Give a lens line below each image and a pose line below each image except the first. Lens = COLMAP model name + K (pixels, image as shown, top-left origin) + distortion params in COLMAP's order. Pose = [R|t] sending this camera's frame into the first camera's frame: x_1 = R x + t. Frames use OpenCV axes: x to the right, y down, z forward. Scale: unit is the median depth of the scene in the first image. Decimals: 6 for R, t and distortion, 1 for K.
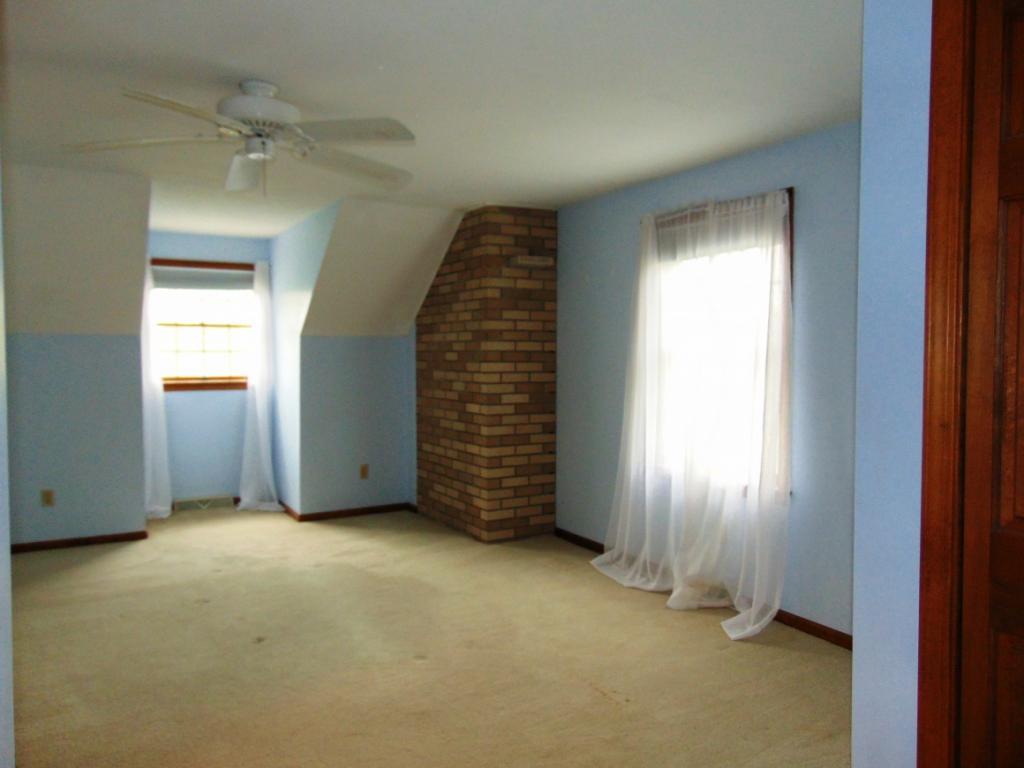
lens RADIAL K [[758.0, 0, 510.7], [0, 758.0, 385.2], [0, 0, 1]] dist [-0.034574, 0.054494]
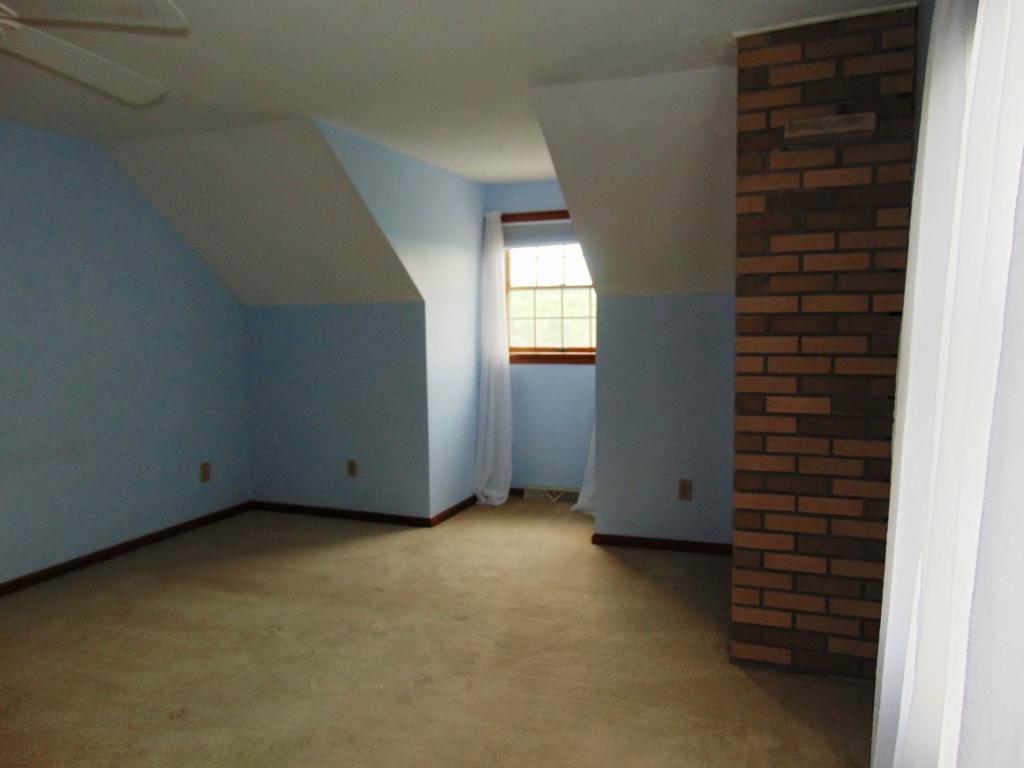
lens RADIAL K [[758.0, 0, 510.7], [0, 758.0, 384.5], [0, 0, 1]] dist [-0.034574, 0.054494]
pose [[0.628122, 0.057148, -0.776014, 0.280801], [-0.019214, 0.998134, 0.057954, -0.022569], [0.777878, -0.021491, 0.628048, 0.520350]]
